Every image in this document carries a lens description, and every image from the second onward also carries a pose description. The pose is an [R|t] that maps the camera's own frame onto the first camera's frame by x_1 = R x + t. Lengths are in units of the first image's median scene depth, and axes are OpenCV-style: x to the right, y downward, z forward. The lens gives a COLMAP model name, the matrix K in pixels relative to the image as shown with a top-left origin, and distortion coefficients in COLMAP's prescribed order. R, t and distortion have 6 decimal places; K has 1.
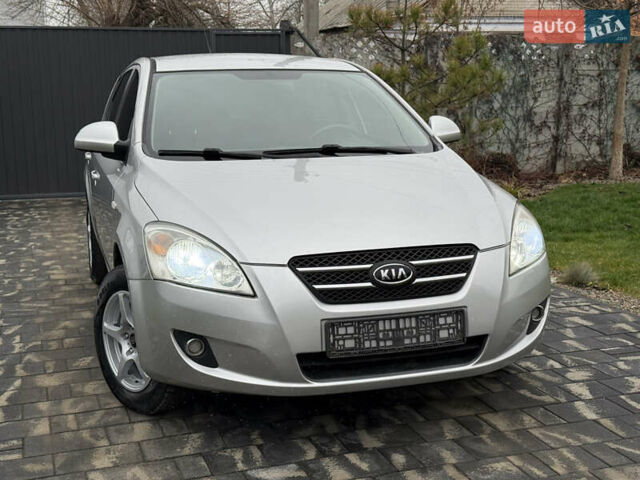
lens RADIAL K [[894.0, 0, 327.3], [0, 894.0, 241.4], [0, 0, 1]] dist [0.164243, -0.175536]
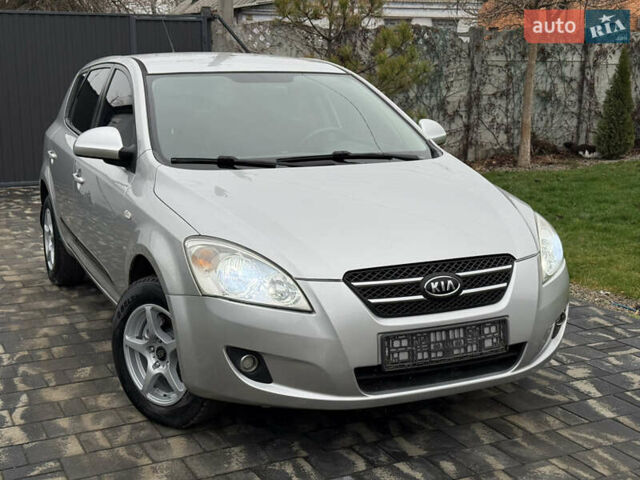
lens RADIAL K [[894.0, 0, 327.3], [0, 894.0, 241.4], [0, 0, 1]] dist [0.164243, -0.175536]
pose [[0.991584, -0.012345, 0.128874, -0.181428], [0.009519, 0.999701, 0.022518, -0.037748], [-0.129113, -0.021102, 0.991405, 0.005166]]
